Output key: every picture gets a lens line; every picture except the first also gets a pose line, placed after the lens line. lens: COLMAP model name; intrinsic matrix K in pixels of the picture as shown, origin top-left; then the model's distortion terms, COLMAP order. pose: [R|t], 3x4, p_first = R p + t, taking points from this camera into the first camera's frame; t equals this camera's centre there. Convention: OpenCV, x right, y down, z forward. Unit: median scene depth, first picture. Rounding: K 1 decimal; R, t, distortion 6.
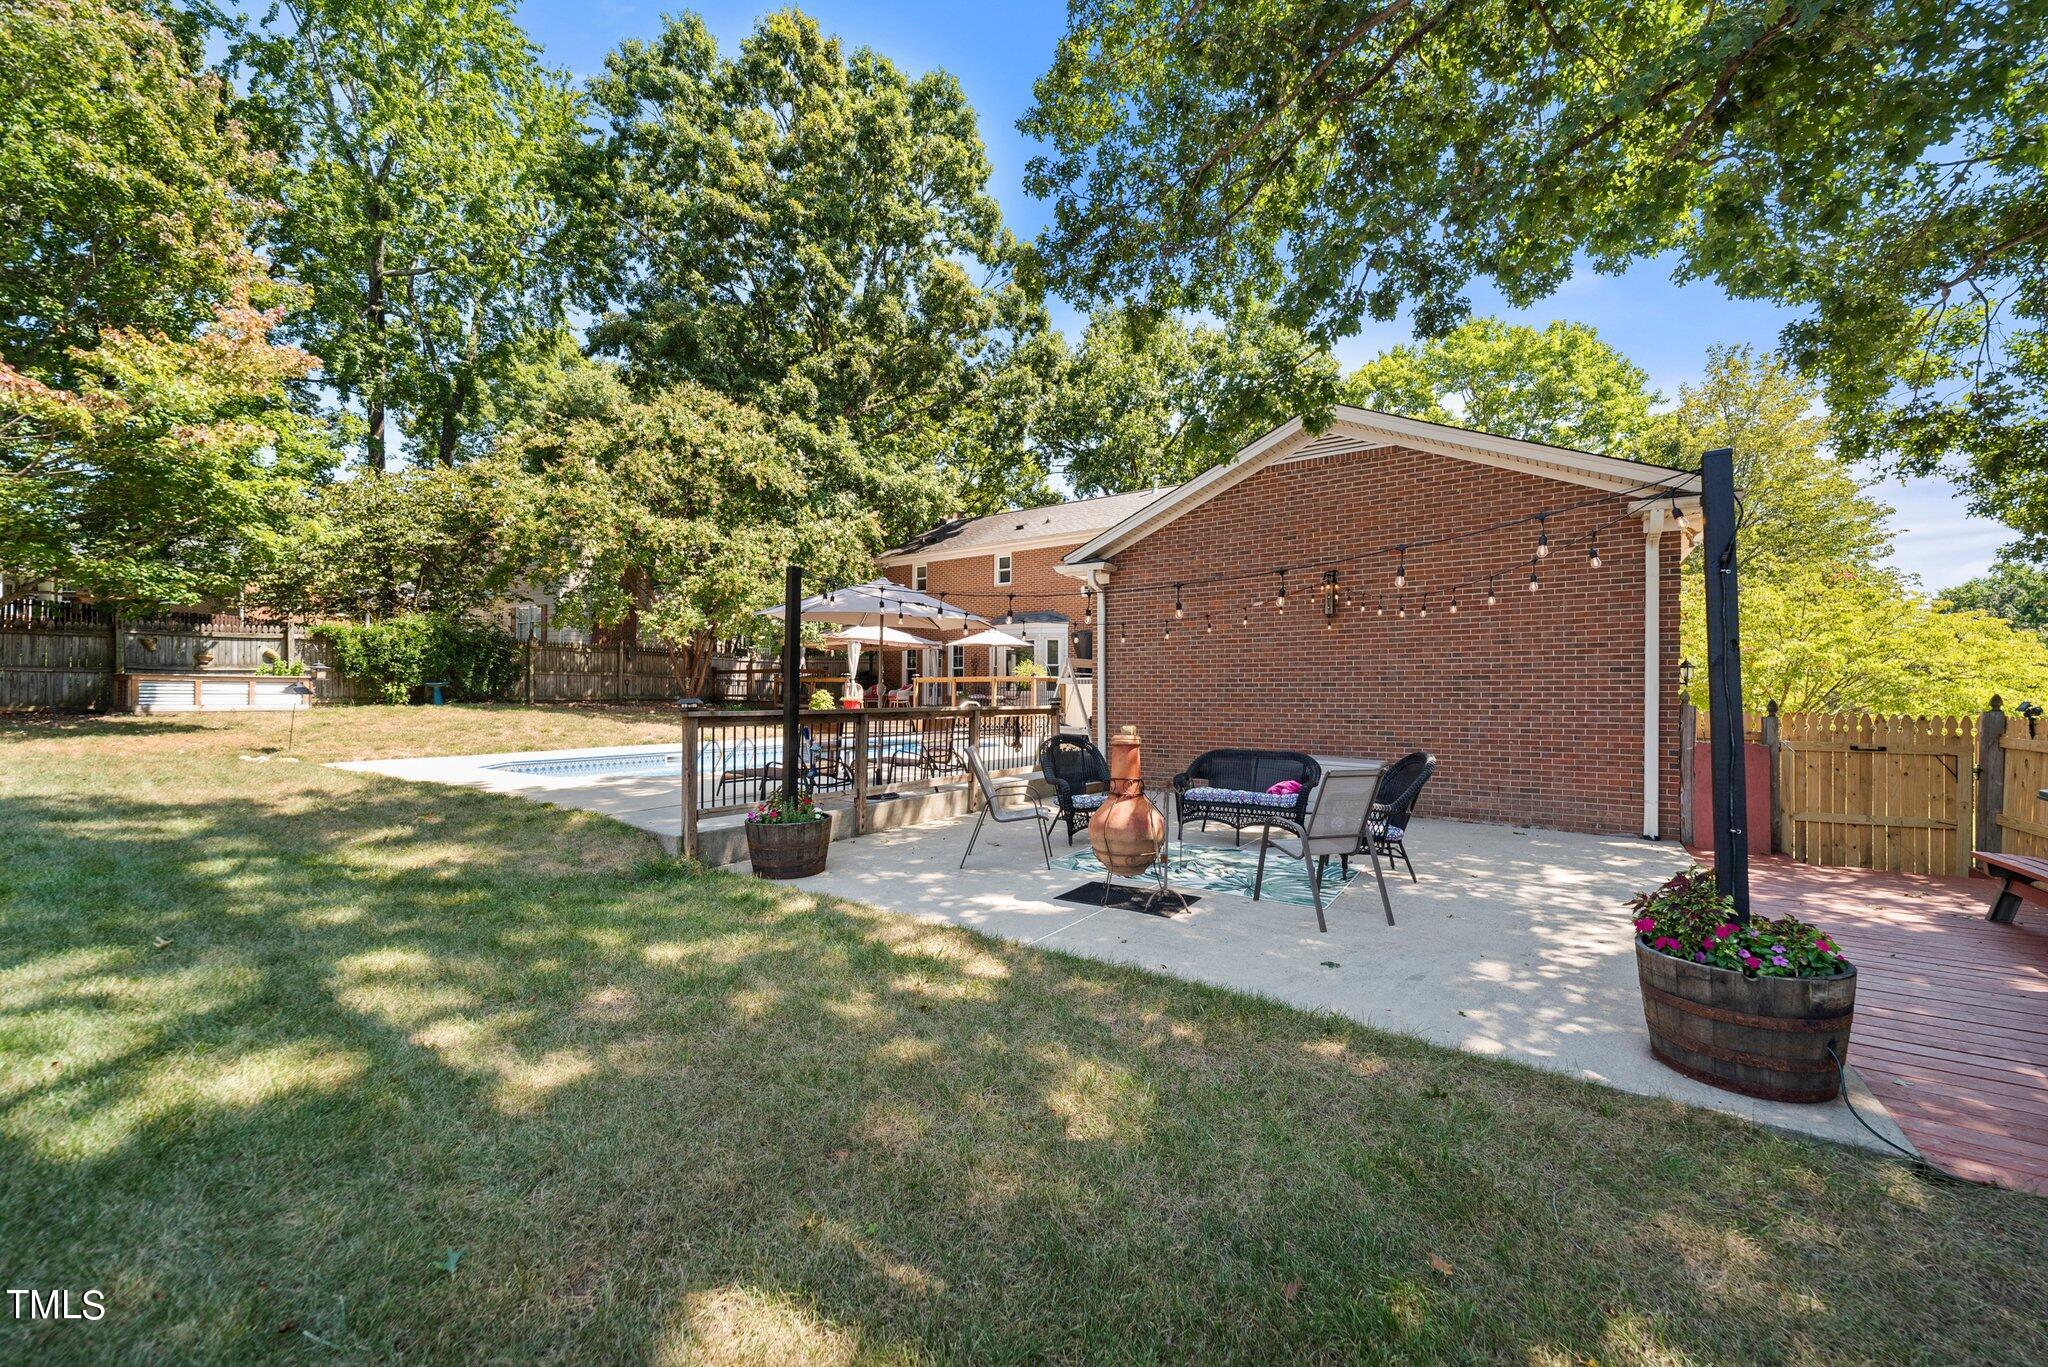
lens RADIAL K [[758.0, 0, 1034.4], [0, 758.0, 684.3], [0, 0, 1]] dist [0.007111, -0.003577]
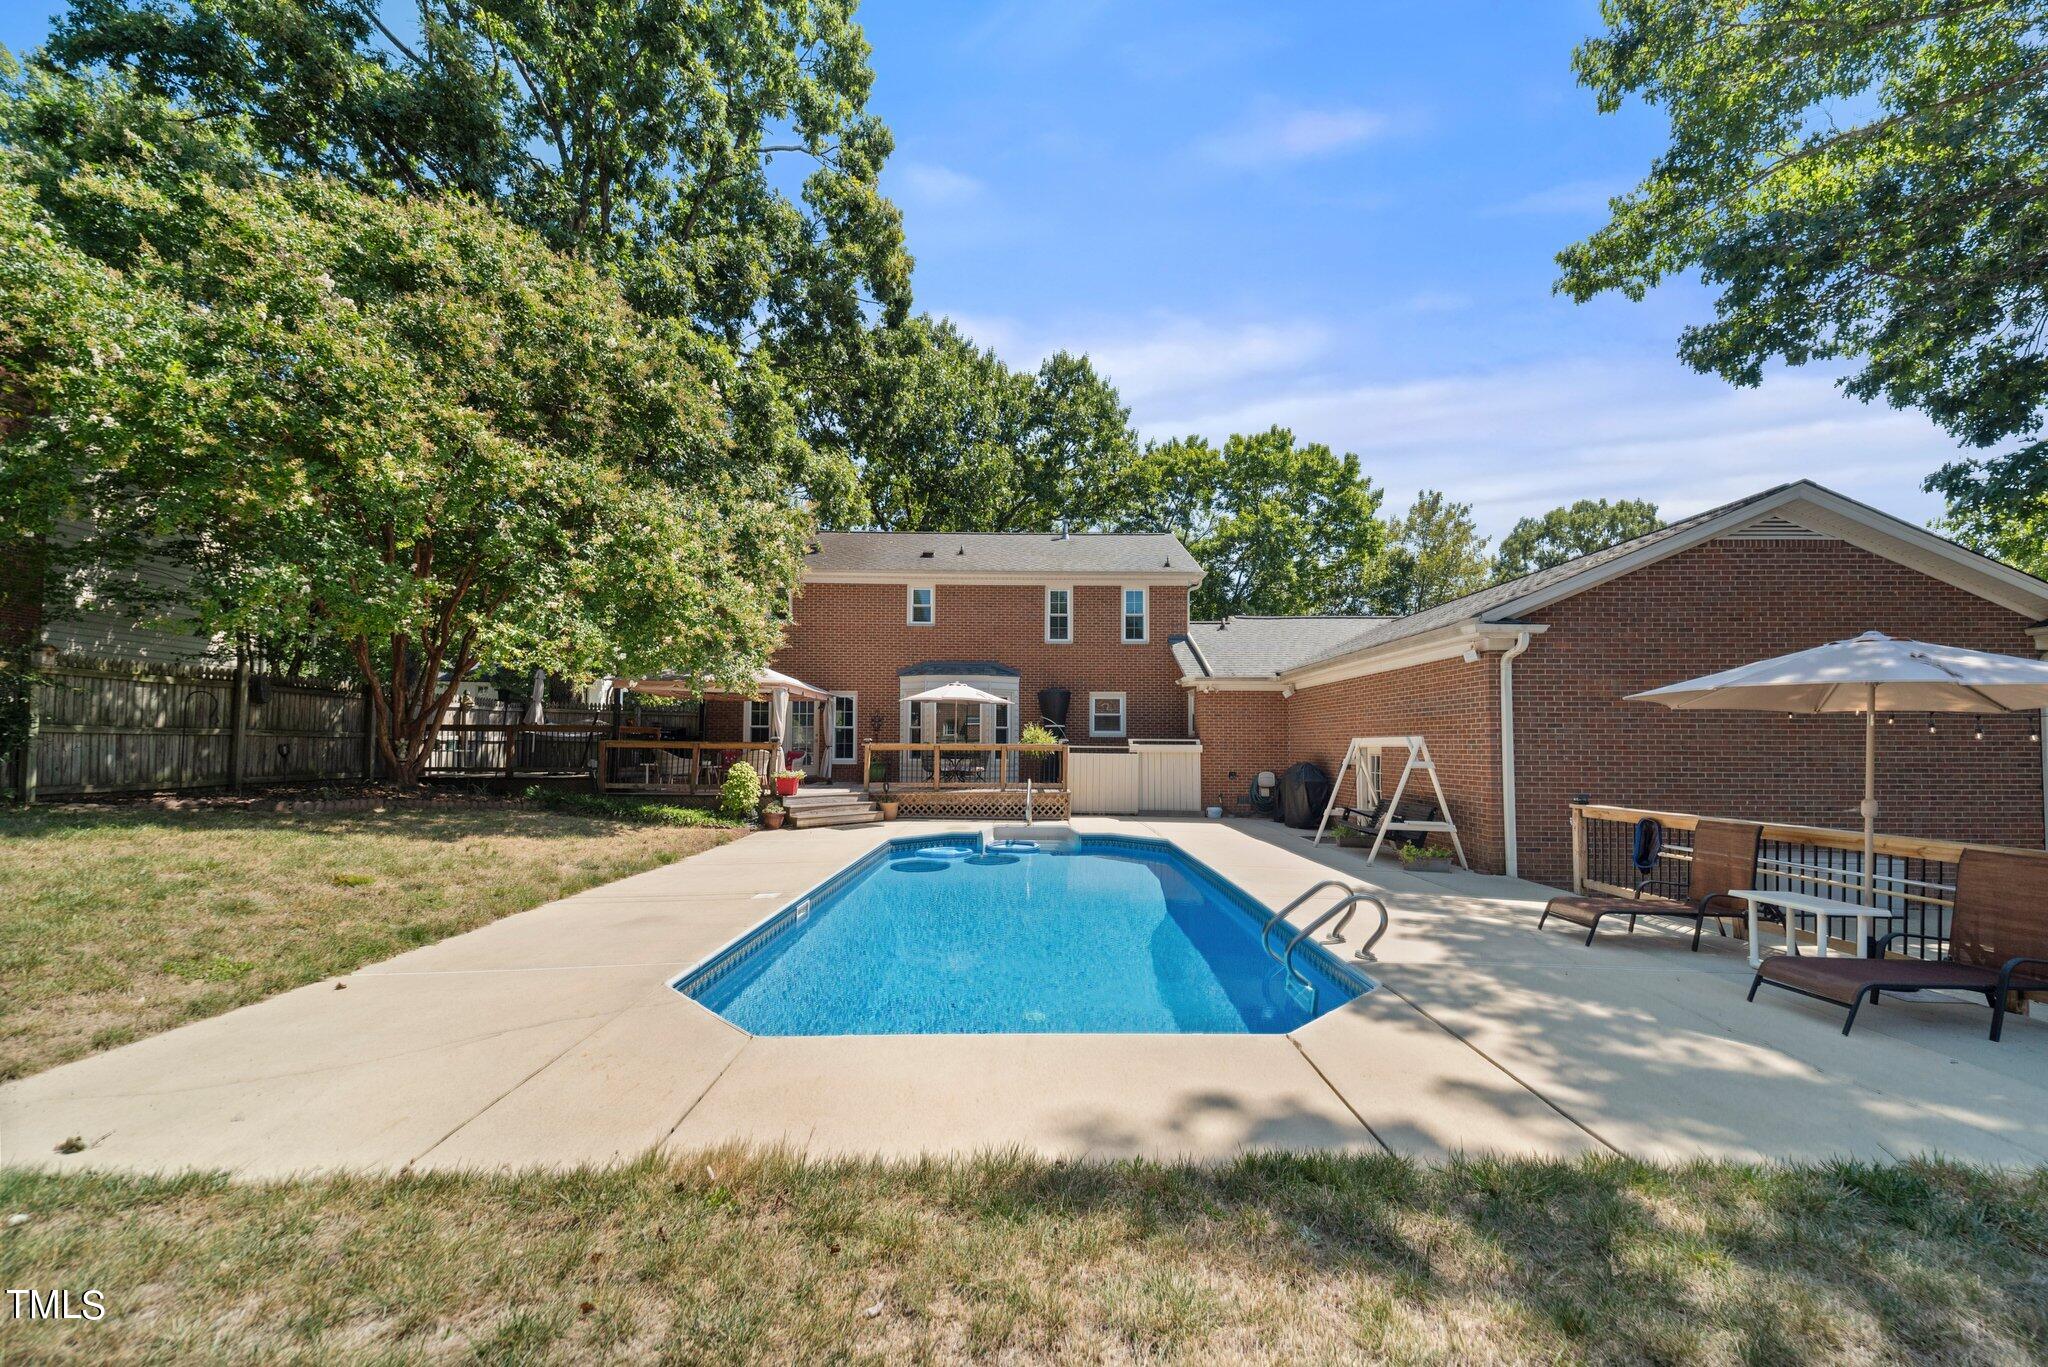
lens RADIAL K [[758.0, 0, 1022.9], [0, 758.0, 724.1], [0, 0, 1]] dist [0.007111, -0.003577]
pose [[0.825070, 0.016590, 0.564787, -0.478266], [-0.007594, 0.999804, -0.018273, -0.016295], [-0.564979, 0.010788, 0.825035, 0.367073]]
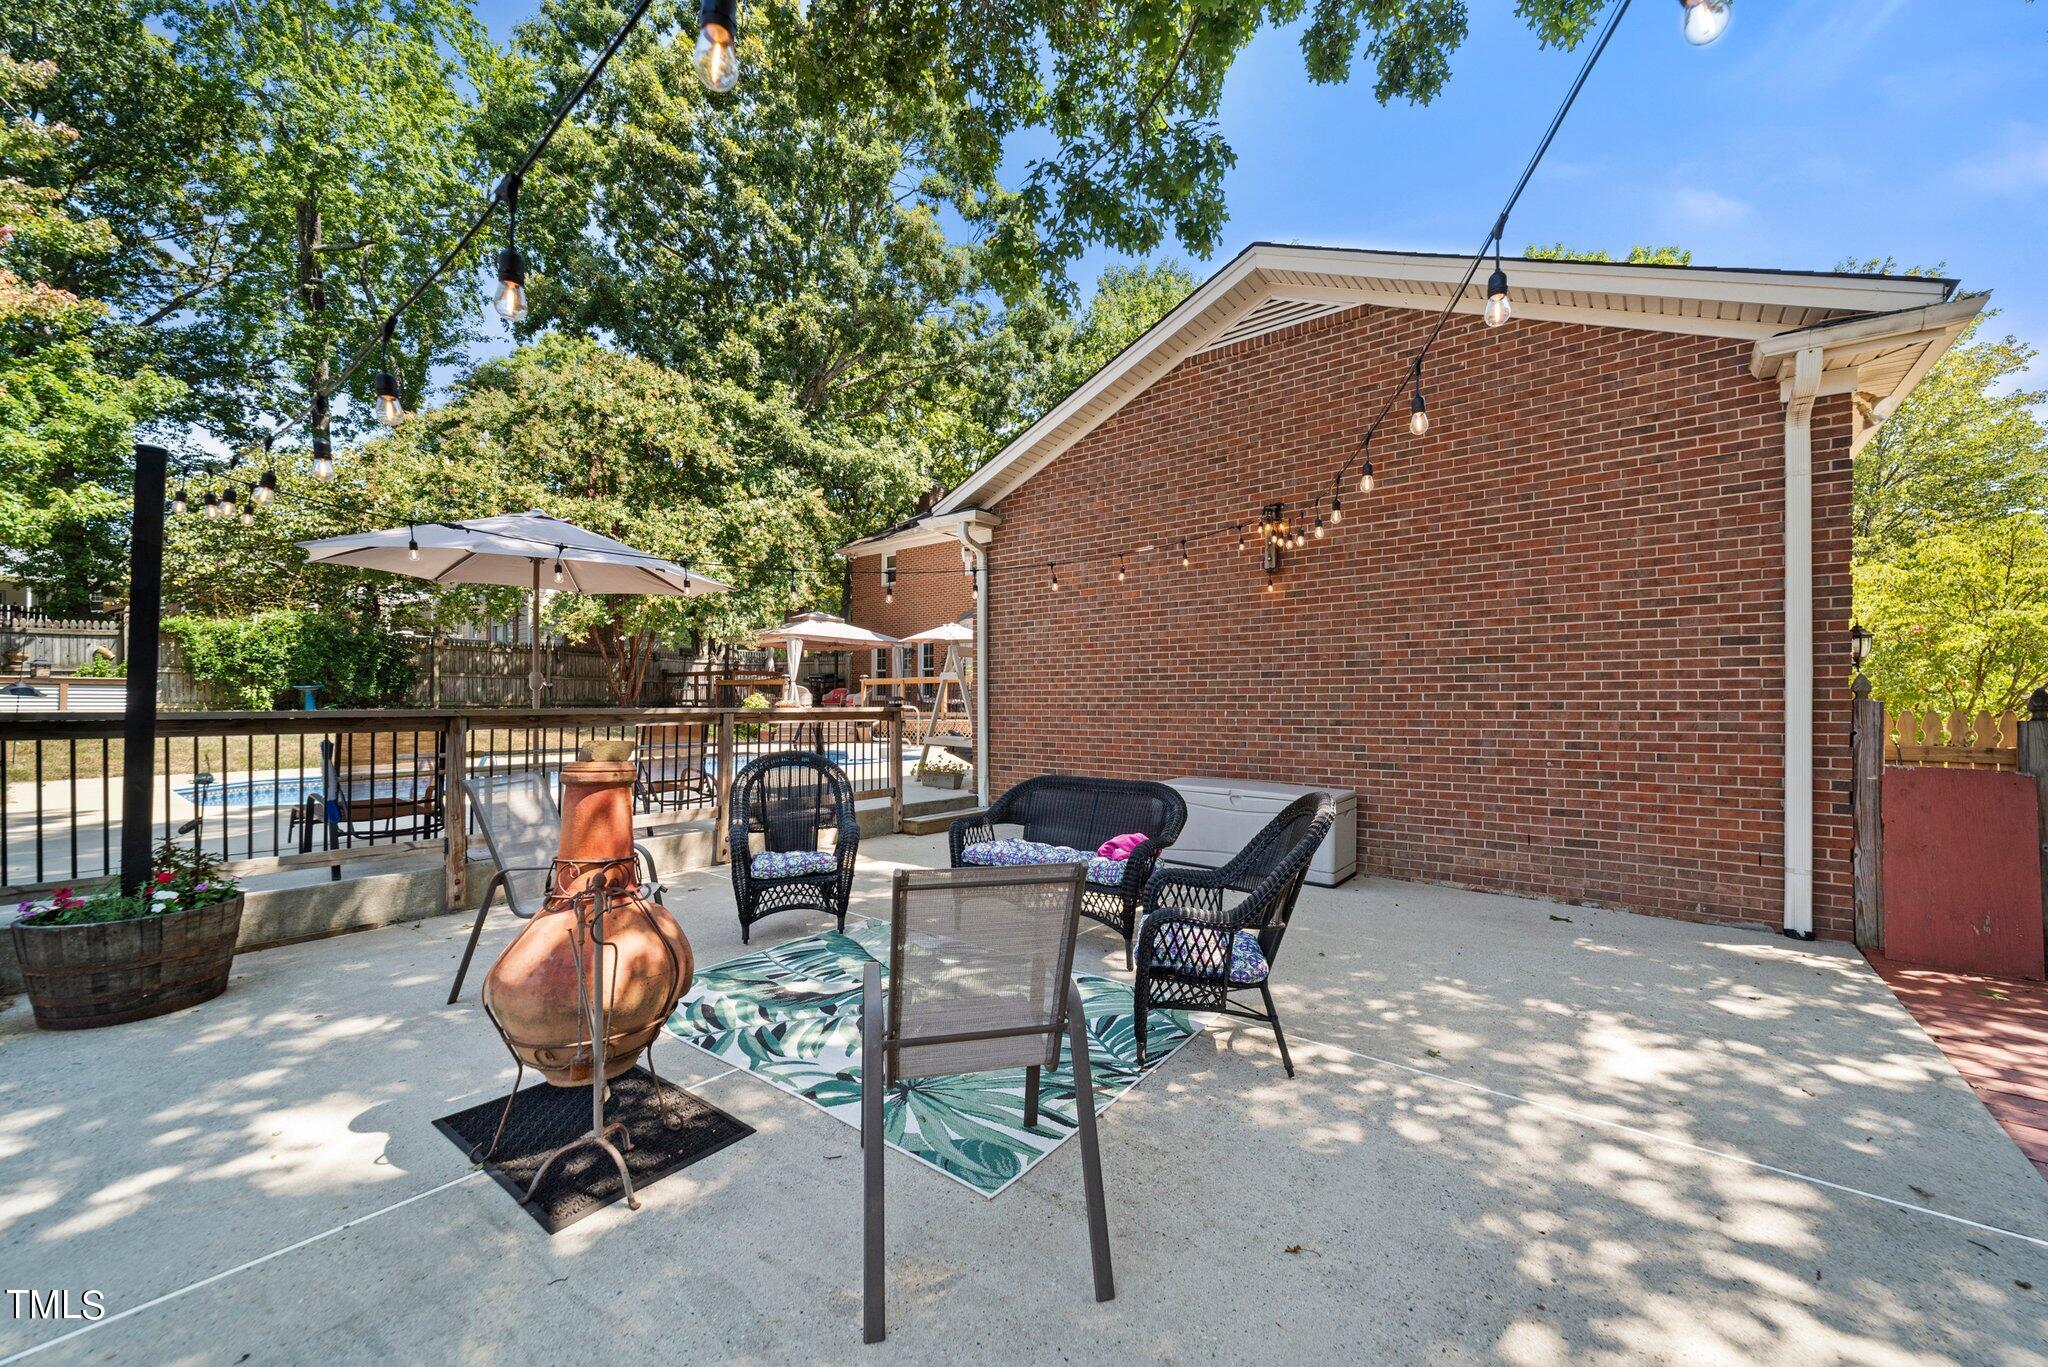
lens RADIAL K [[758.0, 0, 1039.3], [0, 758.0, 692.1], [0, 0, 1]] dist [0.007111, -0.003577]
pose [[0.997432, -0.003776, -0.071523, 0.118645], [0.003818, 0.999993, 0.000449, 0.007682], [0.071521, -0.000721, 0.997439, 0.162926]]
